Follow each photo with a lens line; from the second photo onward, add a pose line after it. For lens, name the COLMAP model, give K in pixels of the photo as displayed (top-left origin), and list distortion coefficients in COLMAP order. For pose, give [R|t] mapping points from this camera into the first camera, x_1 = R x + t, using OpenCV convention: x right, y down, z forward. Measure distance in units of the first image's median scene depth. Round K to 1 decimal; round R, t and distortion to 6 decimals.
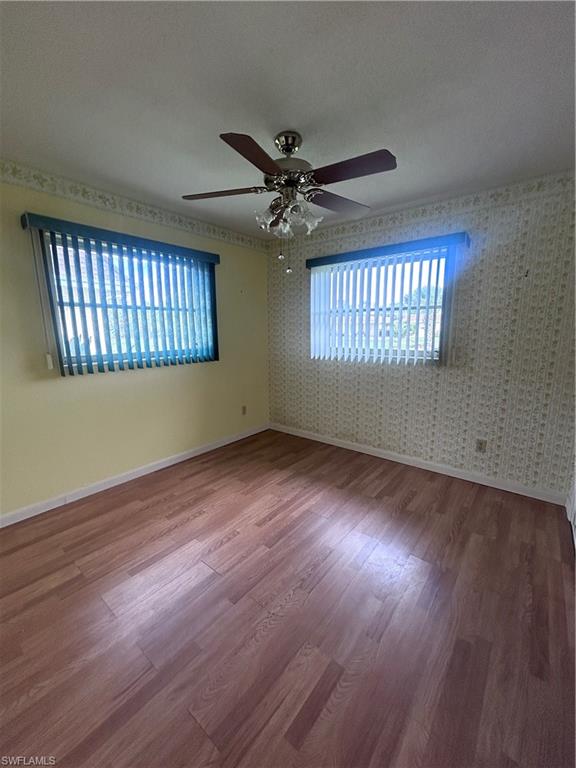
lens RADIAL K [[308.9, 0, 289.3], [0, 308.9, 384.0], [0, 0, 1]] dist [0.001908, 0.000313]
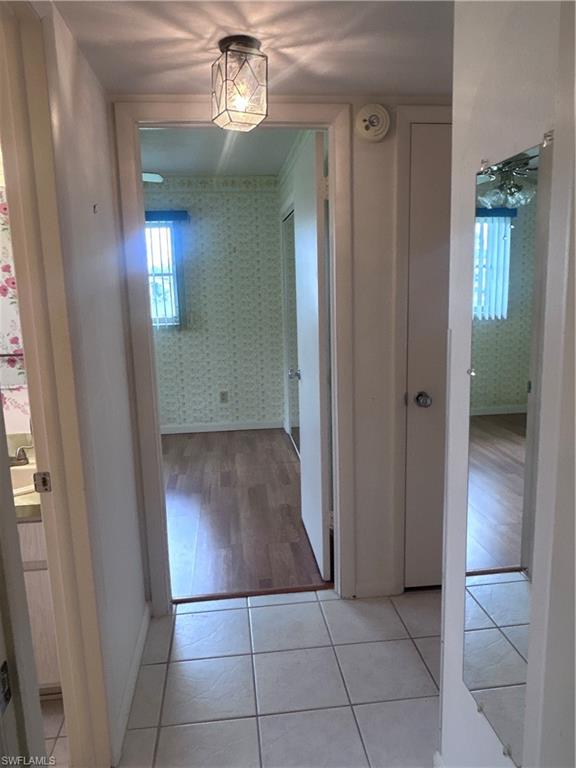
lens RADIAL K [[559.4, 0, 286.6], [0, 559.4, 384.5], [0, 0, 1]] dist [0.004966, 0.000041]
pose [[0.706572, -0.136466, 0.694358, -0.792395], [0.150684, 0.987740, 0.040793, 0.131933], [-0.691412, 0.075805, 0.718472, -0.795636]]
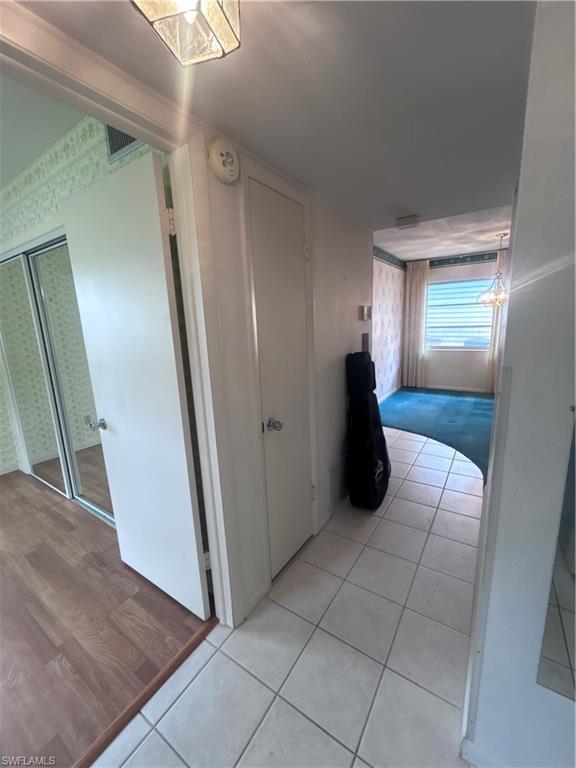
lens RADIAL K [[308.9, 0, 292.3], [0, 308.9, 384.1], [0, 0, 1]] dist [0.001908, 0.000313]
pose [[-0.094855, -0.188492, 0.977483, -0.527663], [0.211348, 0.955713, 0.204803, 0.015615], [-0.972797, 0.226015, -0.050817, -0.201194]]
